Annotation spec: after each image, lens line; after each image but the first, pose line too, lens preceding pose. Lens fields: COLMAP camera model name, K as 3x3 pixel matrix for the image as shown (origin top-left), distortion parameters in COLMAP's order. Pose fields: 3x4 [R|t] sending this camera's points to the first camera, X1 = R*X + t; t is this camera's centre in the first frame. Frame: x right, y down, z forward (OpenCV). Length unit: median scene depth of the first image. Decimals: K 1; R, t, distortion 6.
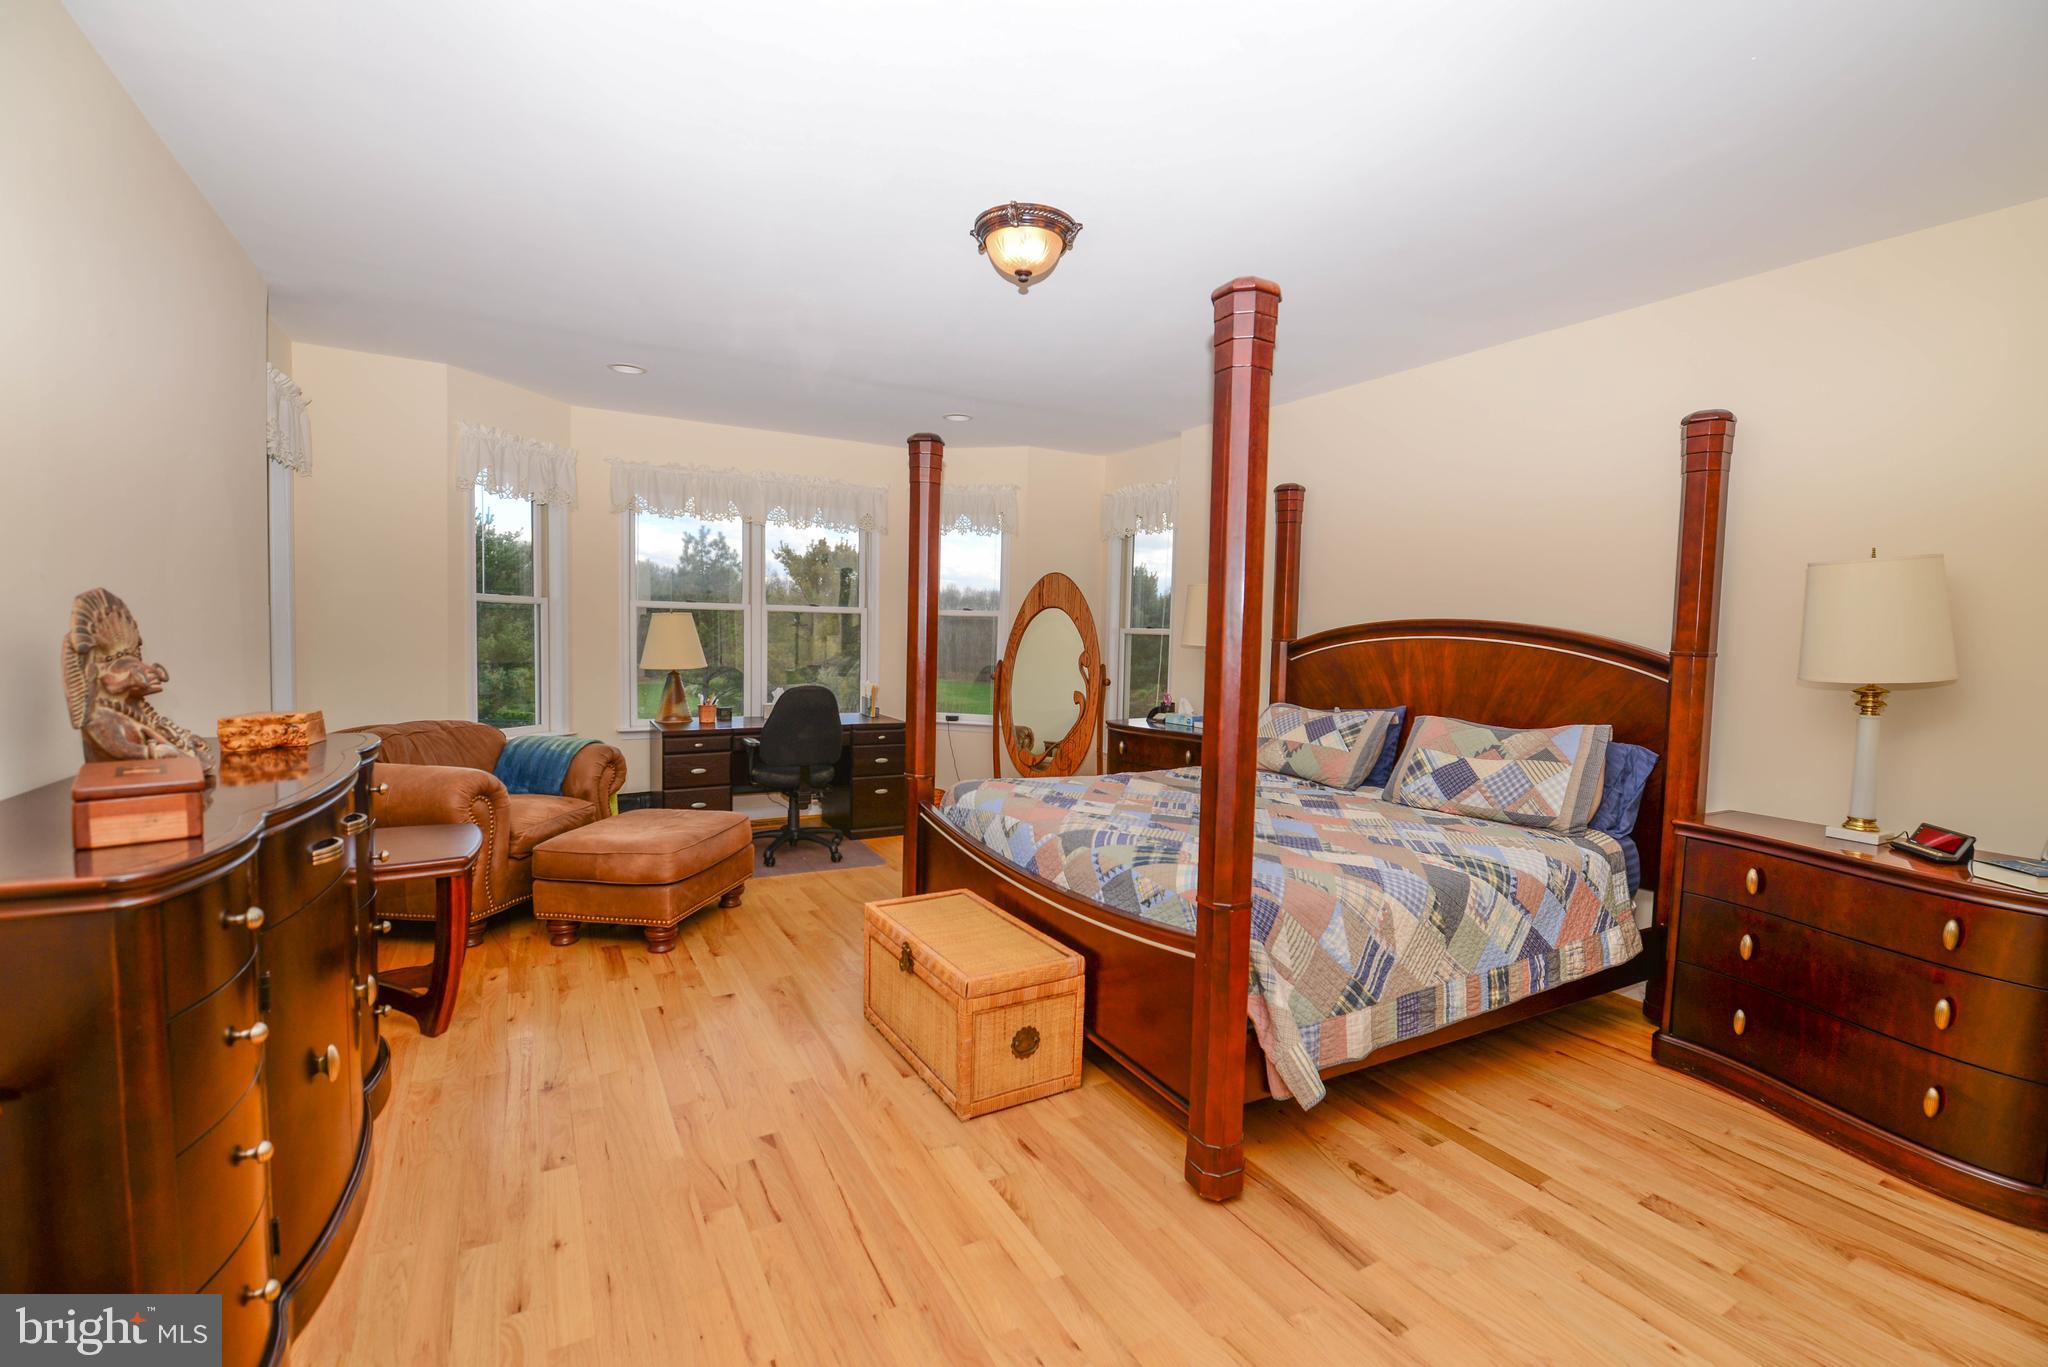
lens RADIAL K [[888.9, 0, 1035.7], [0, 888.9, 676.7], [0, 0, 1]] dist [-0.001753, -0.009461]
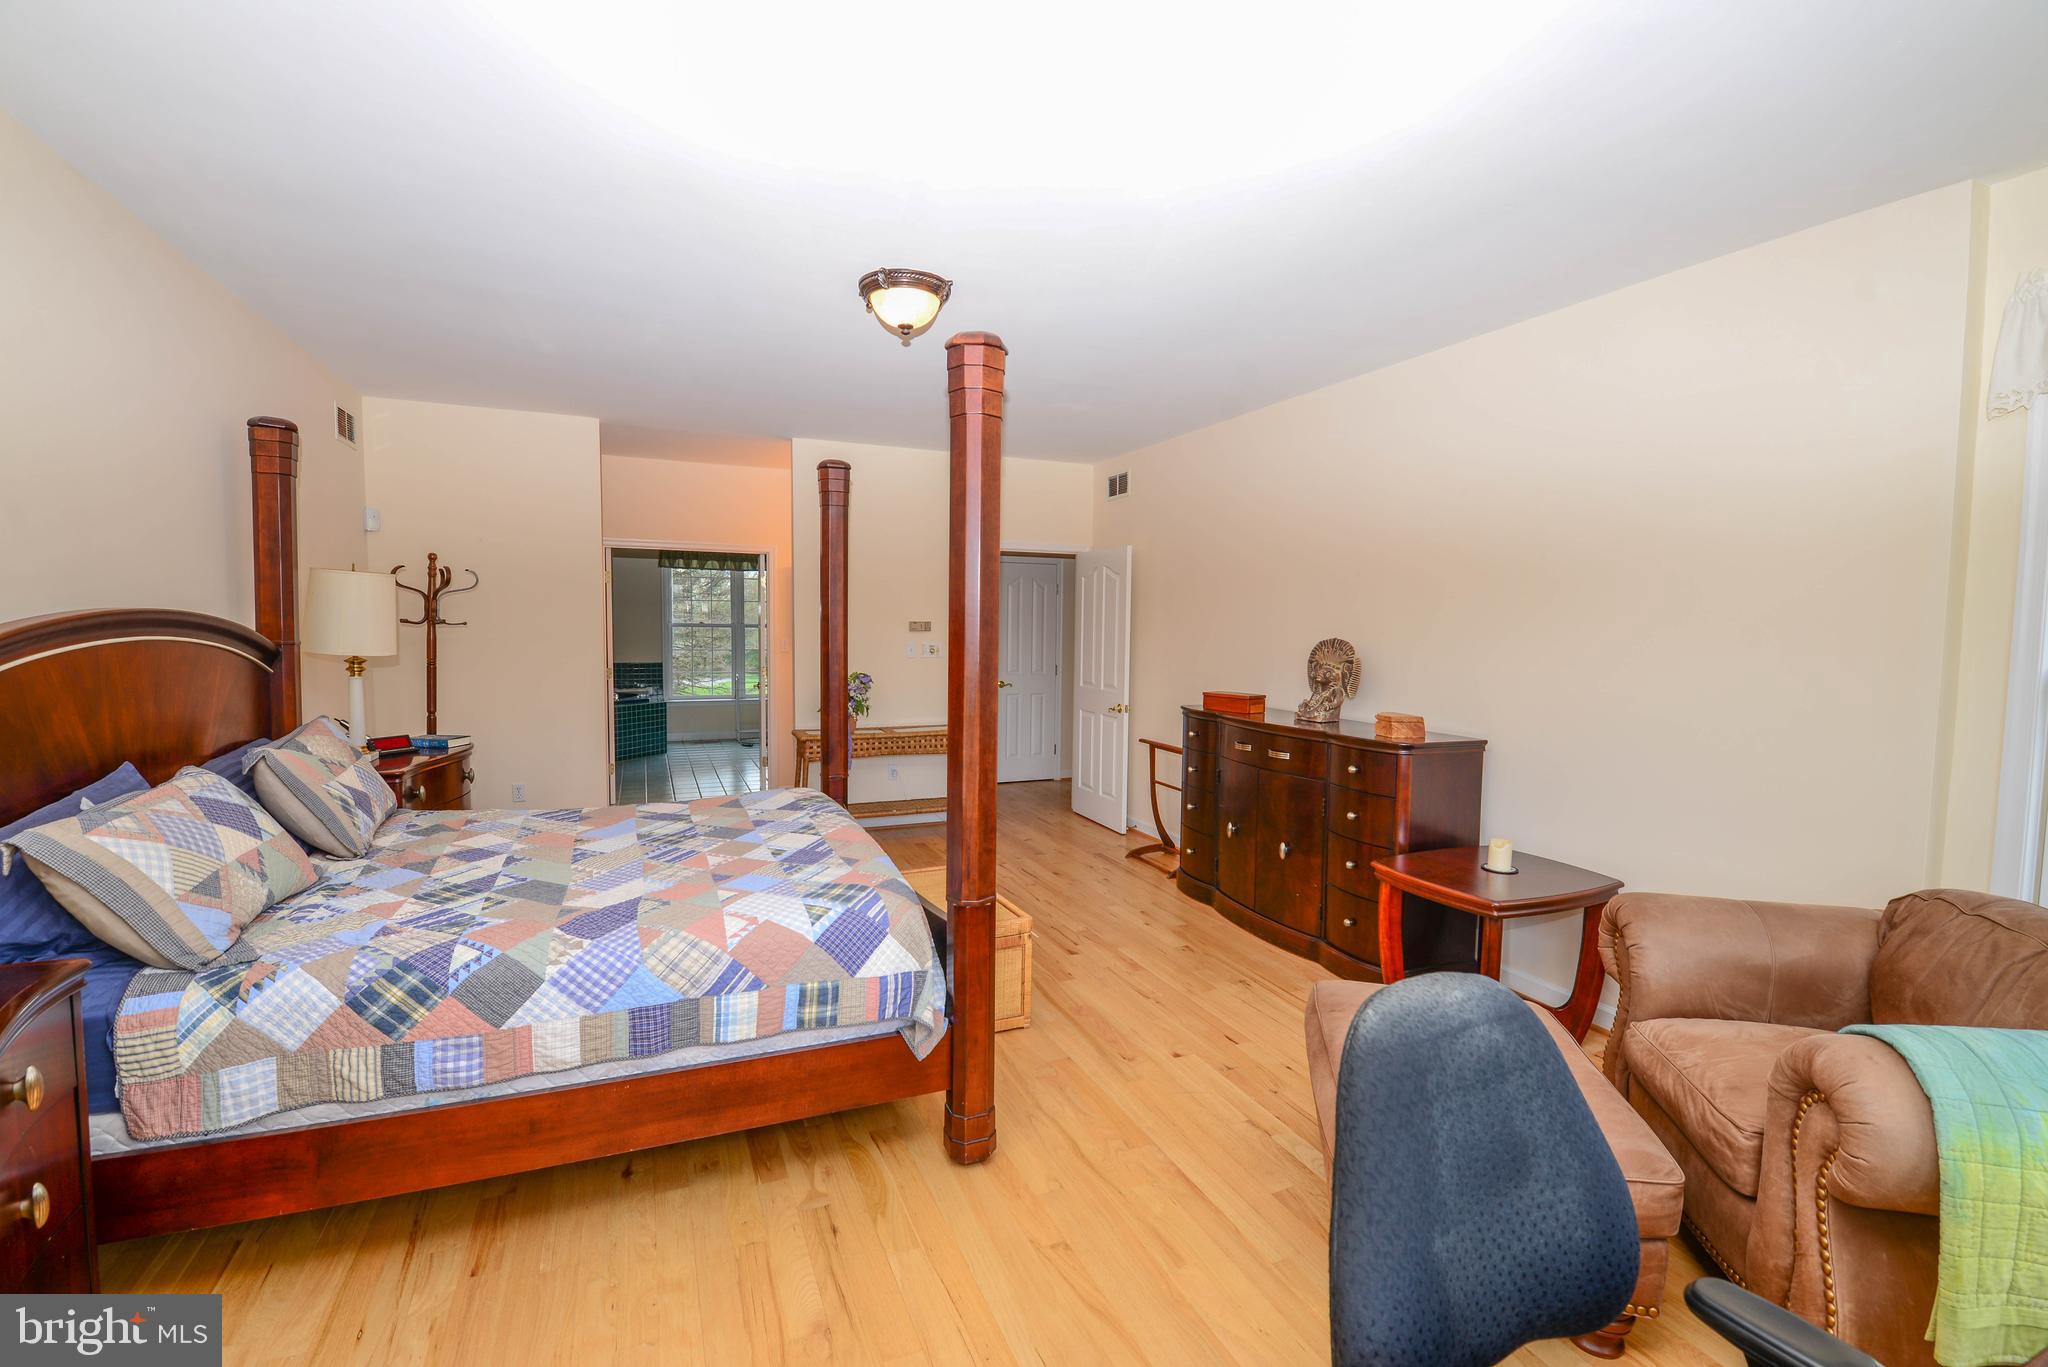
lens RADIAL K [[888.9, 0, 1035.7], [0, 888.9, 676.7], [0, 0, 1]] dist [-0.001753, -0.009461]
pose [[-0.993530, -0.046529, 0.103600, -0.332944], [-0.034279, 0.992537, 0.117028, -0.168896], [-0.108272, 0.112719, -0.987710, 2.289873]]
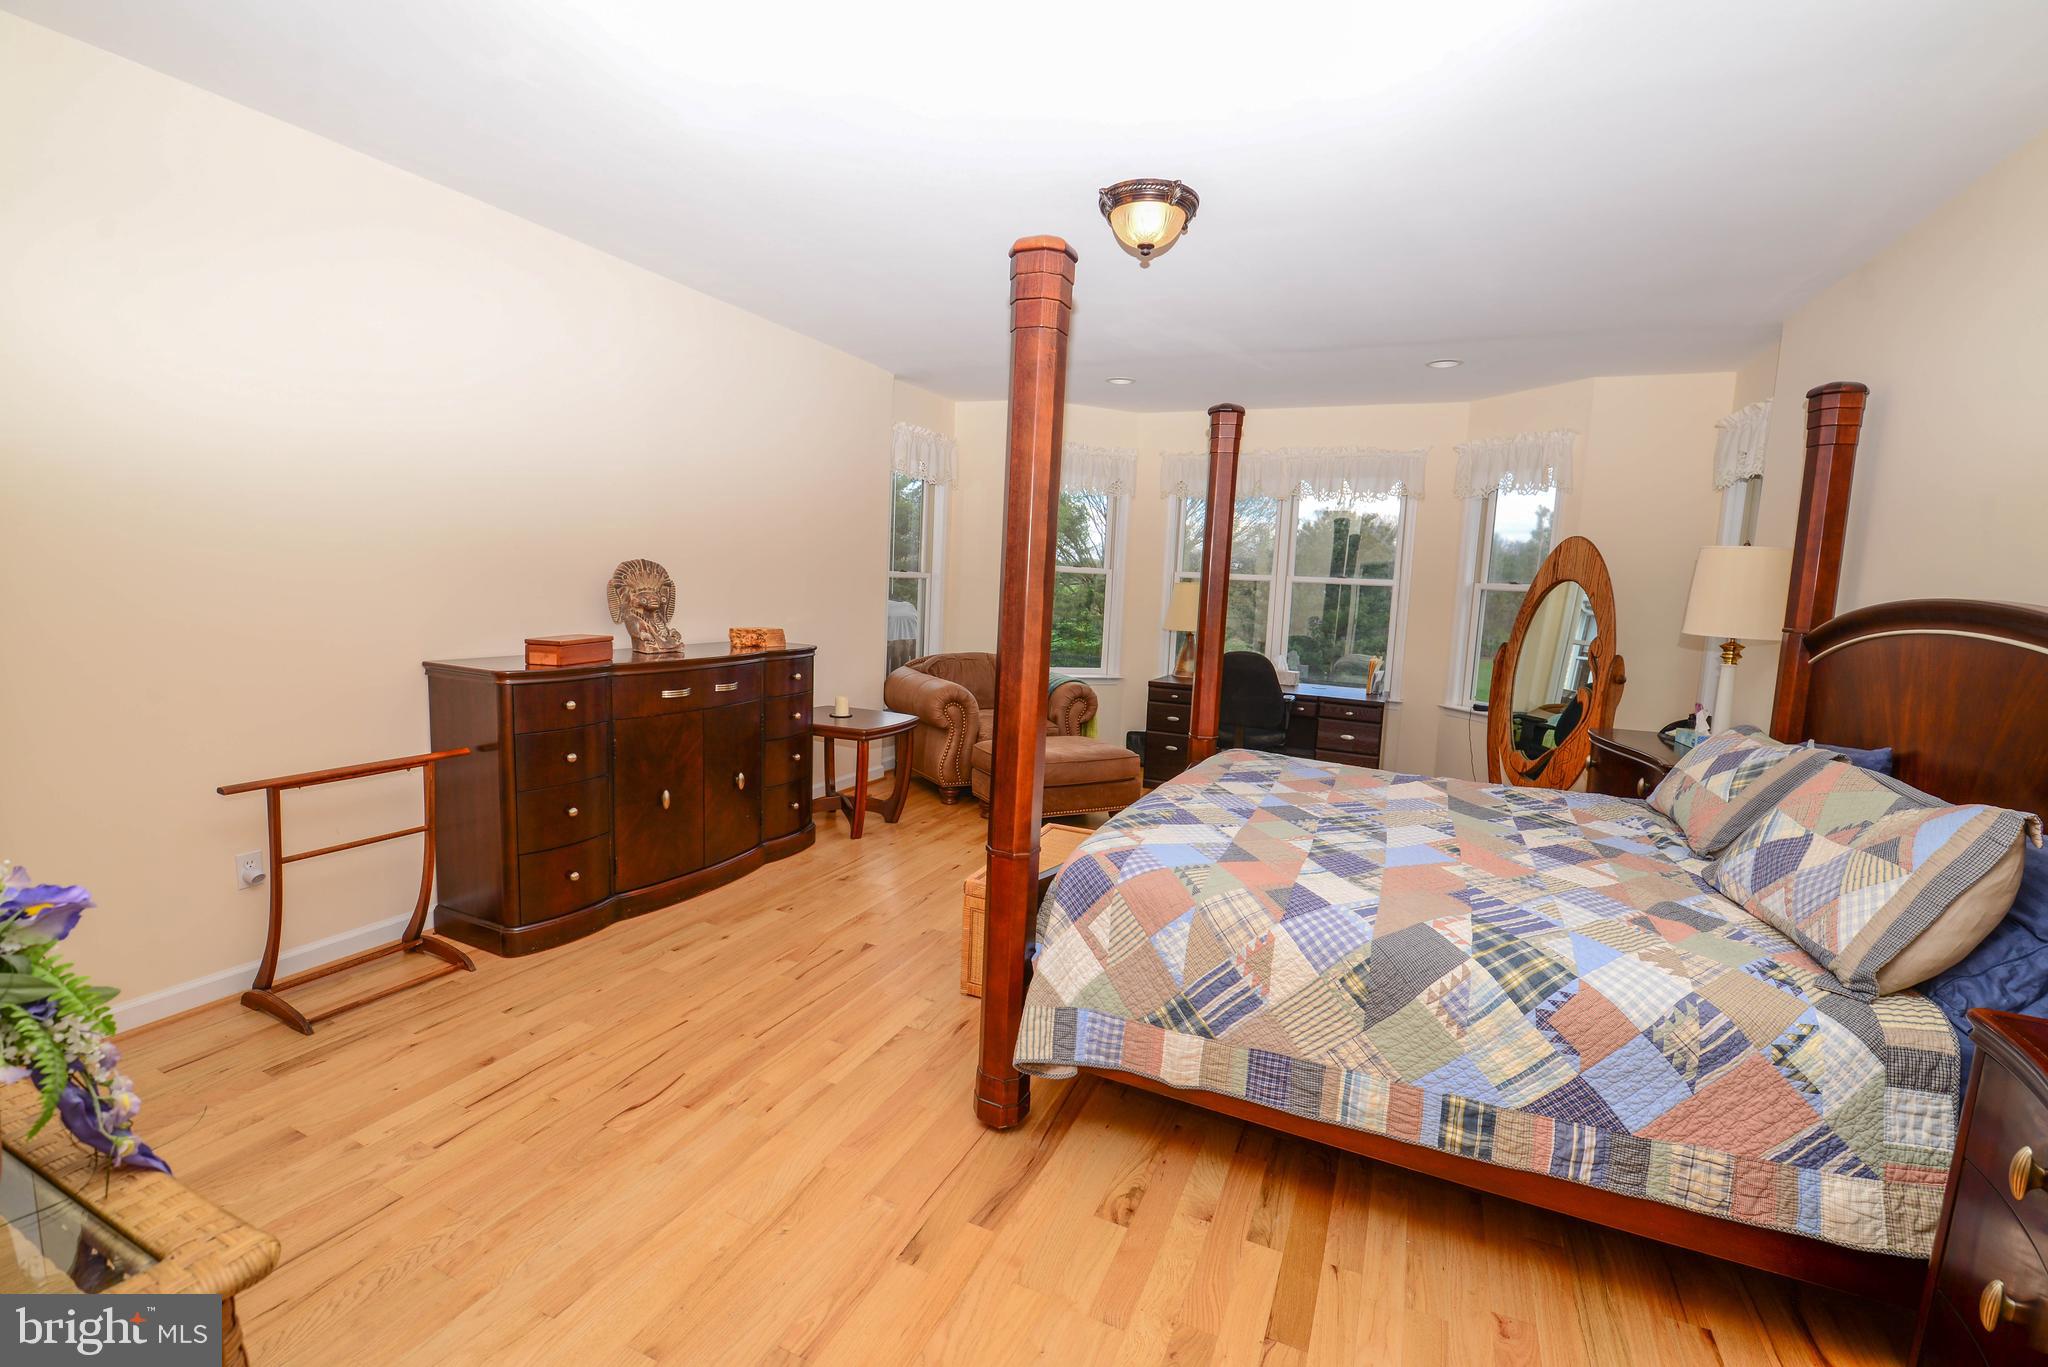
lens RADIAL K [[888.9, 0, 1035.7], [0, 888.9, 676.7], [0, 0, 1]] dist [-0.001753, -0.009461]
pose [[0.587038, 0.091871, -0.804329, 0.843972], [-0.072112, 0.995525, 0.061079, -0.012716], [0.806341, 0.022146, 0.591036, 0.322288]]
